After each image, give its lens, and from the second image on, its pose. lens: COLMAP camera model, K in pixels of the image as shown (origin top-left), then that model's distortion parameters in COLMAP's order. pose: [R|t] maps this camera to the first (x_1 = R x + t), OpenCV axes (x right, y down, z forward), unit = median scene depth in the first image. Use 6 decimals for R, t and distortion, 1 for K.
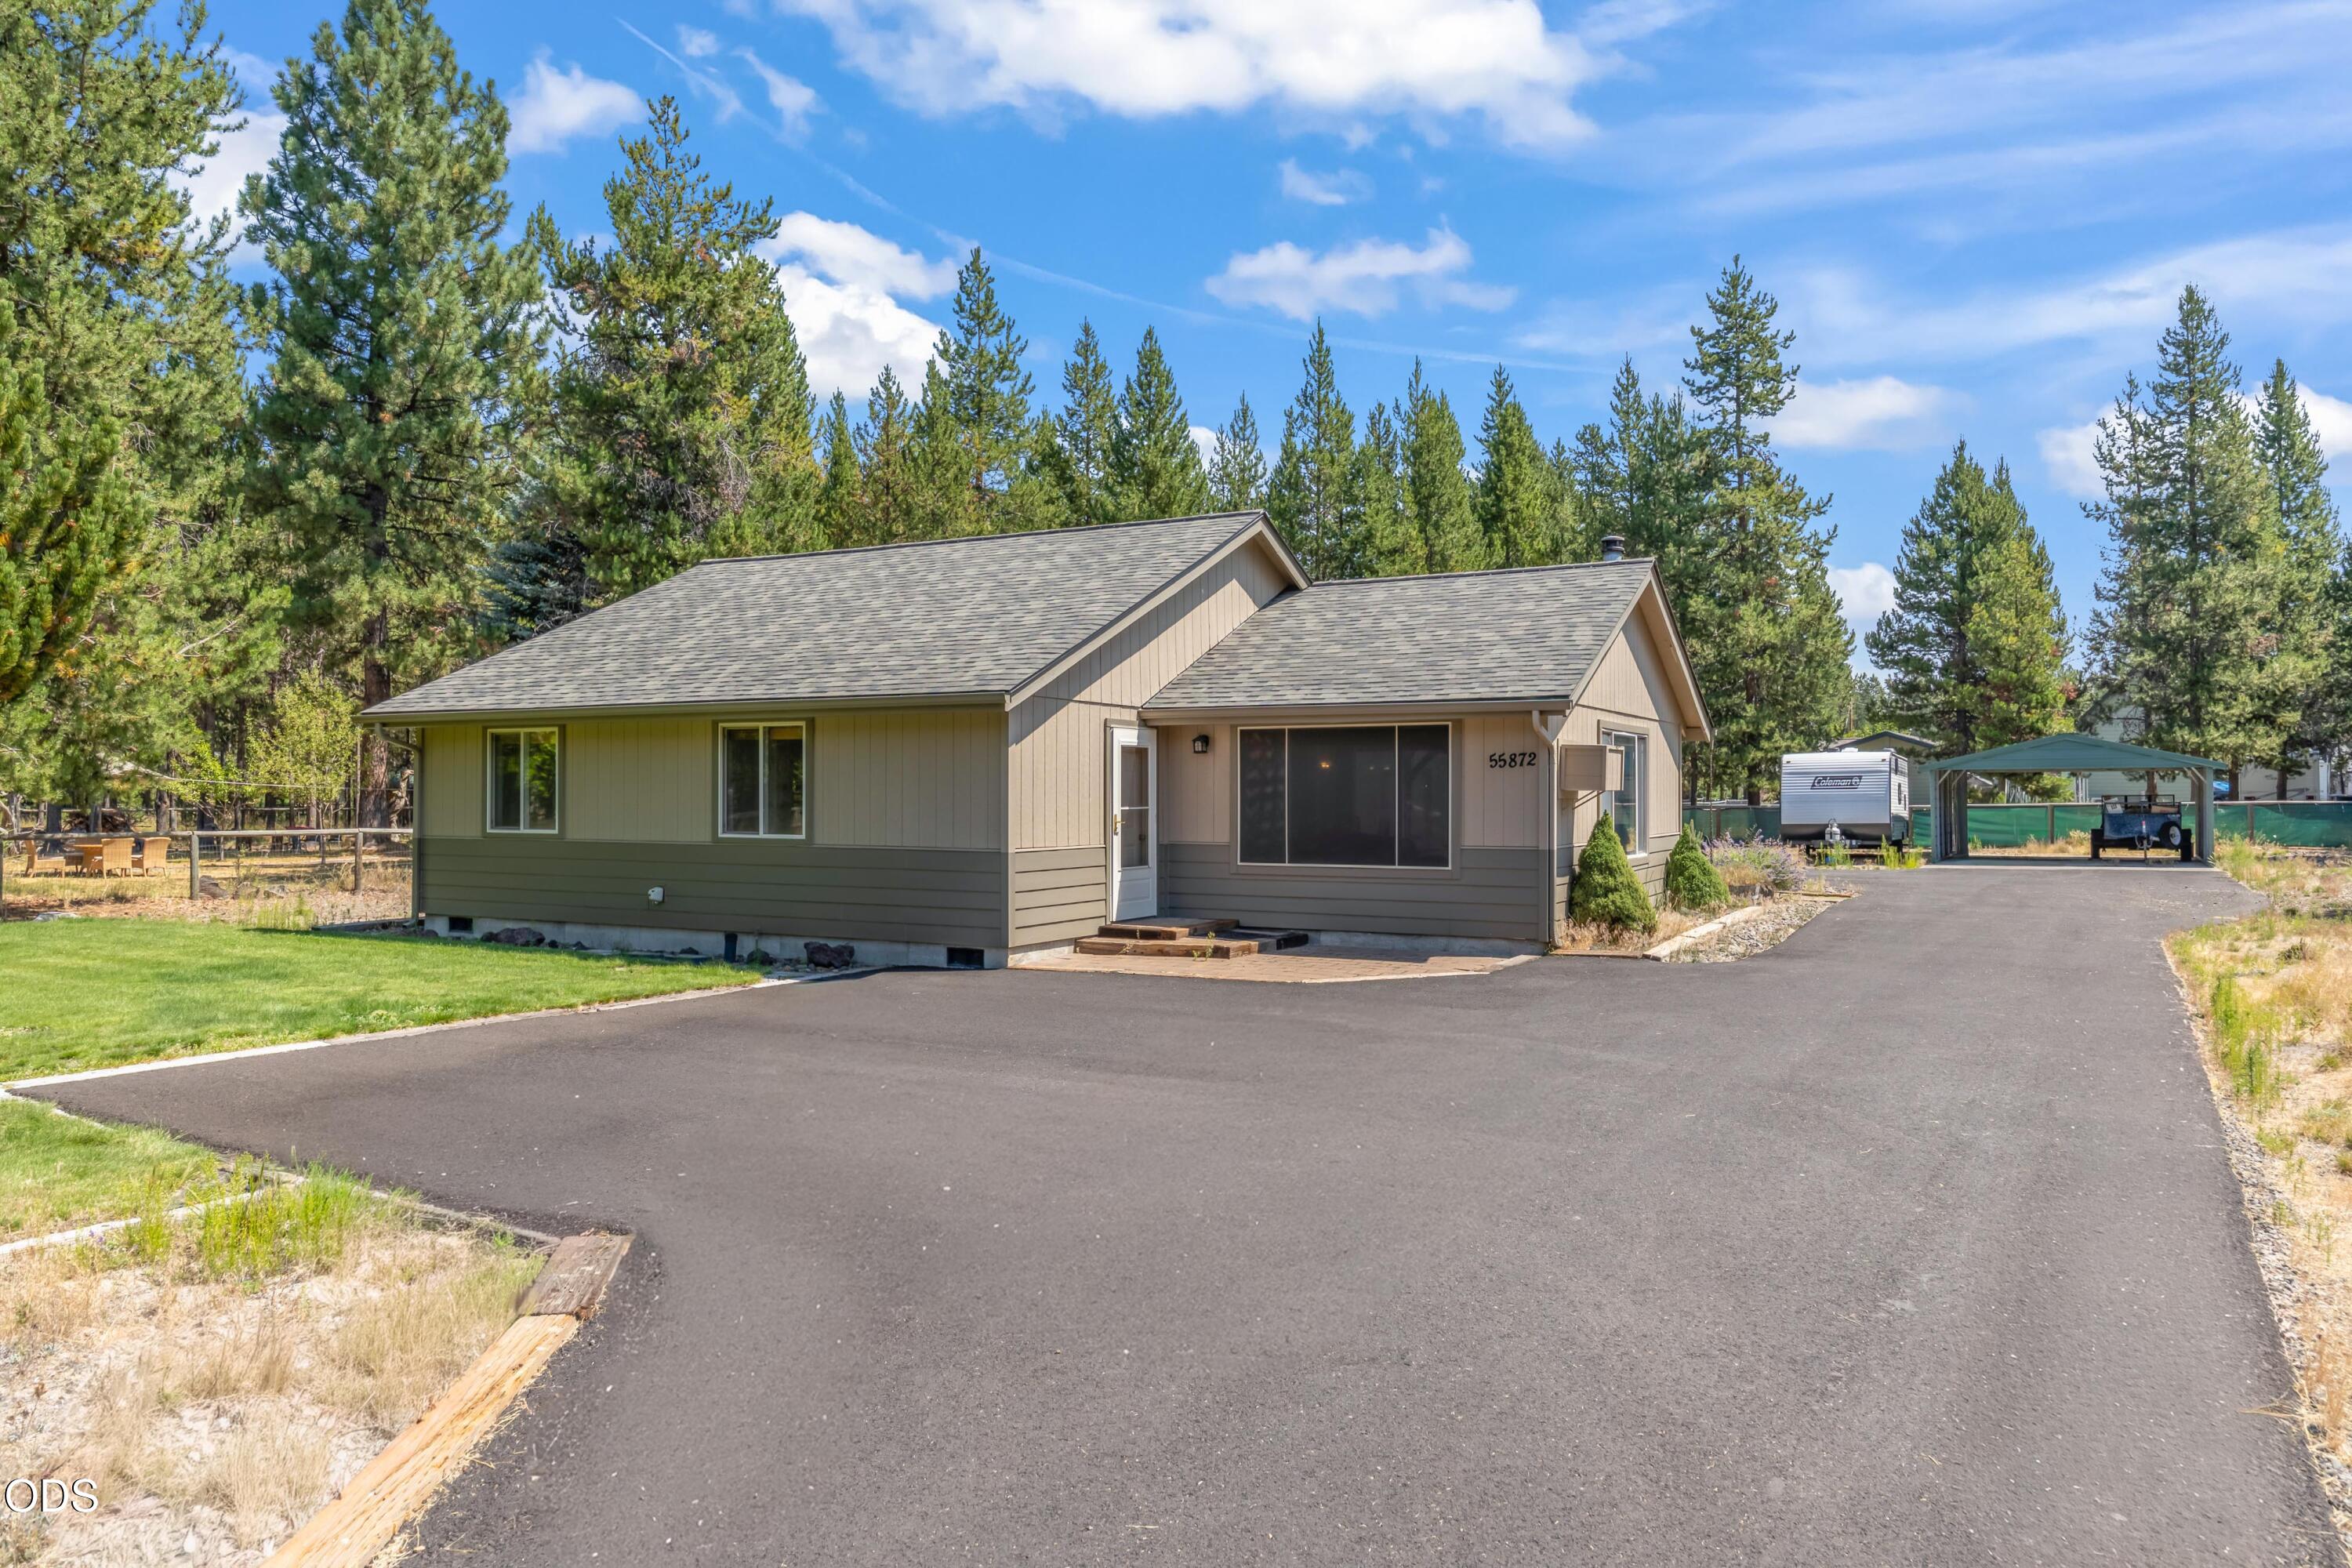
lens RADIAL K [[1576.4, 0, 1180.3], [0, 1576.4, 774.5], [0, 0, 1]] dist [0.007670, -0.001383]
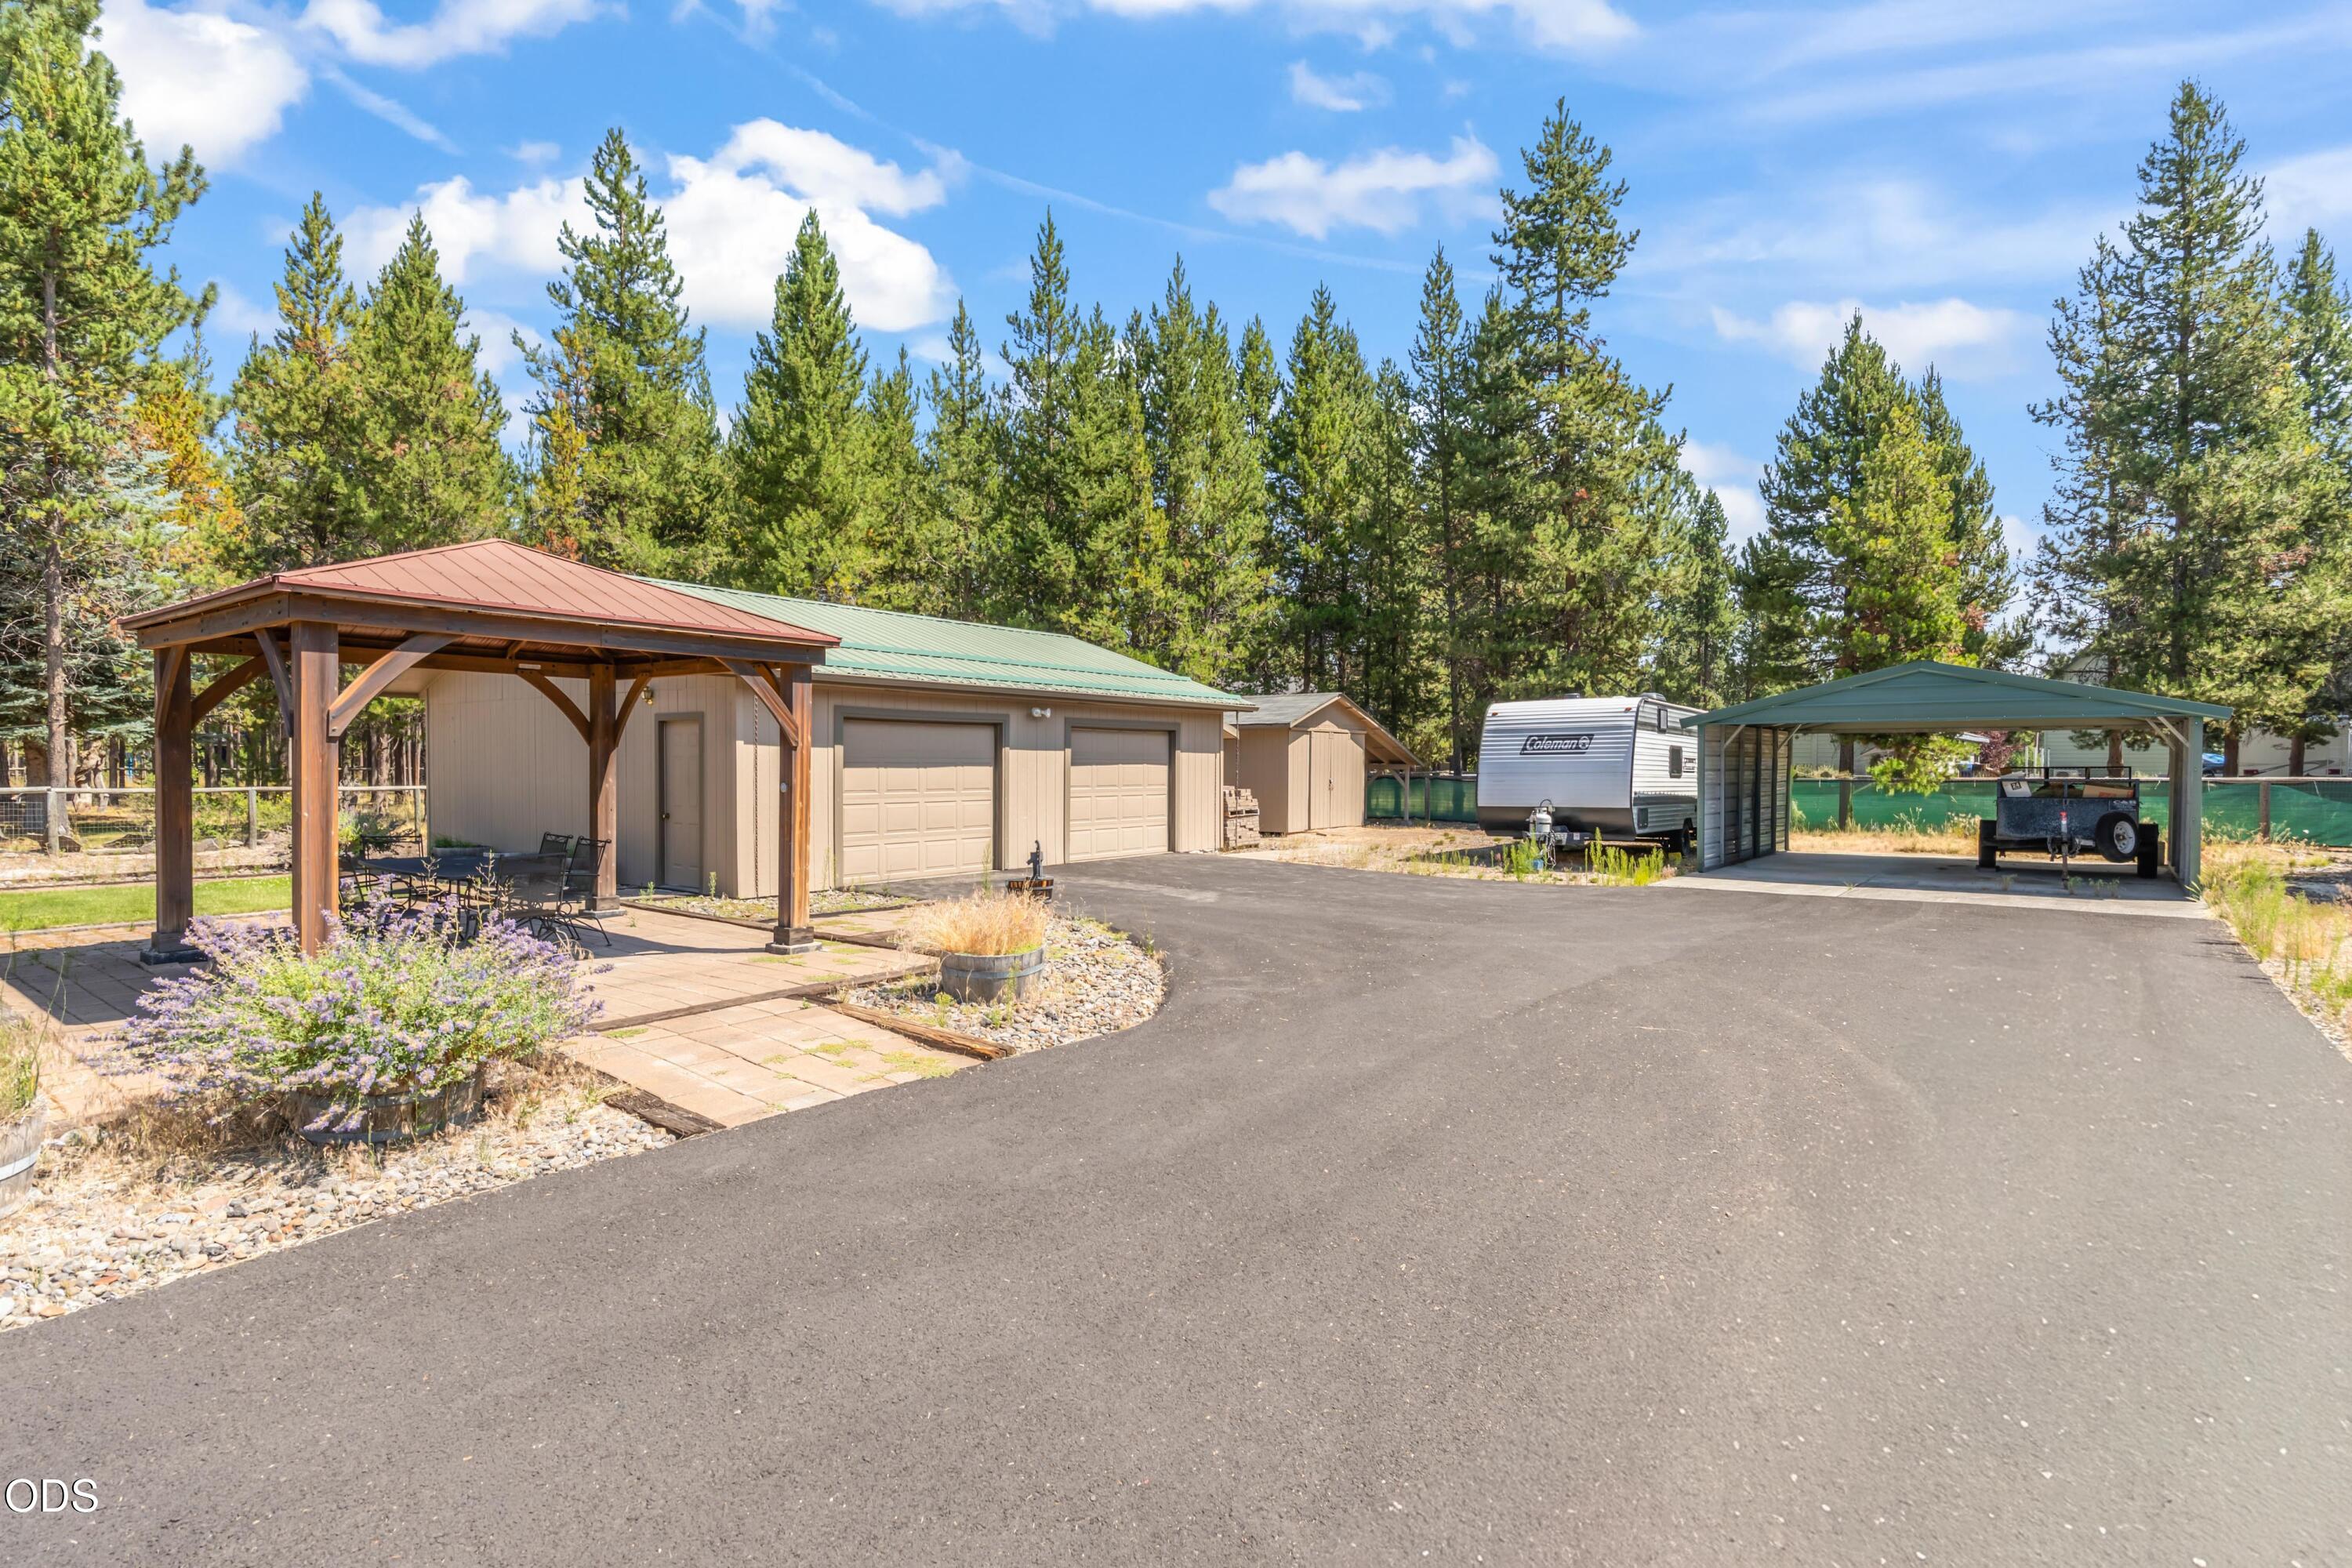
lens RADIAL K [[1129.1, 0, 1177.9], [0, 1129.1, 780.7], [0, 0, 1]] dist [0.000440, 0.000801]
pose [[0.987534, 0.009284, -0.157134, 0.258918], [-0.004671, 0.999548, 0.029697, 0.005394], [0.157339, -0.028592, 0.987131, 0.395923]]
